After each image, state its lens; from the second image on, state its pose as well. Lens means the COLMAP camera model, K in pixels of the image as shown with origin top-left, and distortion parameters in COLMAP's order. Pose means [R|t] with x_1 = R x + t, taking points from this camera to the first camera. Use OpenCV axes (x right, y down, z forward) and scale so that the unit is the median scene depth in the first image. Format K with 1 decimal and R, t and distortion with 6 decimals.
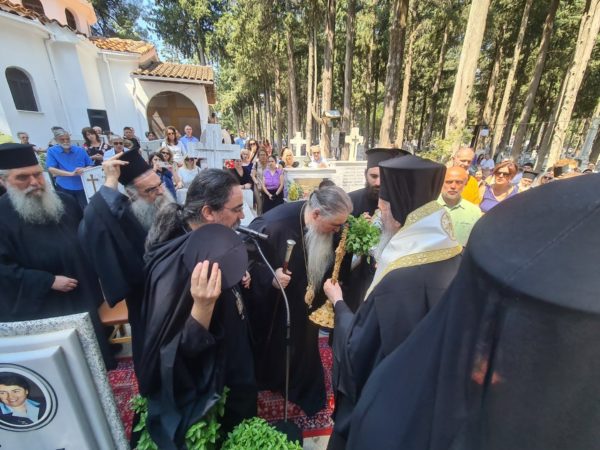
lens RADIAL K [[247.4, 0, 296.7], [0, 247.4, 231.0], [0, 0, 1]] dist [0.003267, -0.002449]
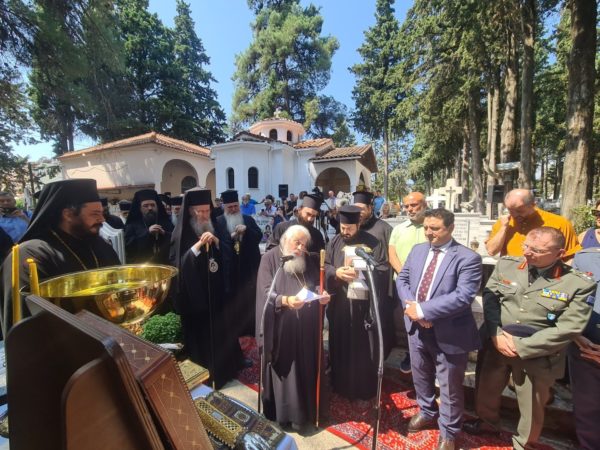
lens RADIAL K [[247.4, 0, 297.9], [0, 247.4, 226.8], [0, 0, 1]] dist [0.003267, -0.002449]
pose [[0.741102, 0.031175, -0.670668, 0.128198], [-0.203980, 0.962158, -0.180677, 0.012452], [0.639656, 0.270703, 0.719417, 0.001197]]
